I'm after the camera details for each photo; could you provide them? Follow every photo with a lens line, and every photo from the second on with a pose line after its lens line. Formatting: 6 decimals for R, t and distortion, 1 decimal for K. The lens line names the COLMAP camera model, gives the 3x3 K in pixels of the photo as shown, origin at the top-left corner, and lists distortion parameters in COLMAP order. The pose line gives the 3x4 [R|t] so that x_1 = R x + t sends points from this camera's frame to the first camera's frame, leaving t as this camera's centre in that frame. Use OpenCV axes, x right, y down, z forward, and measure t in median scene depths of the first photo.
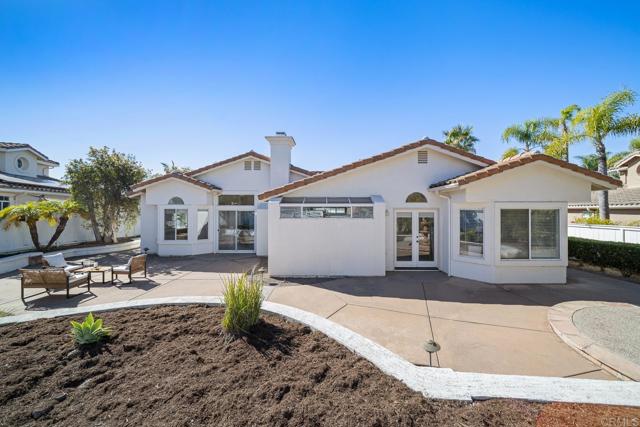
lens RADIAL K [[221.7, 0, 321.6], [0, 221.7, 209.9], [0, 0, 1]] dist [-0.005155, -0.000070]
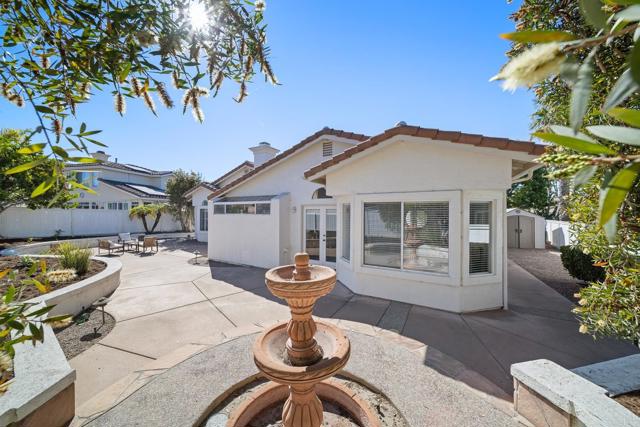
lens RADIAL K [[226.0, 0, 323.4], [0, 226.0, 212.6], [0, 0, 1]] dist [0.000572, -0.000087]
pose [[0.870333, 0.003979, -0.492448, 0.902903], [-0.009416, 0.999919, -0.008561, 0.033855], [0.492374, 0.012088, 0.870300, 0.168521]]
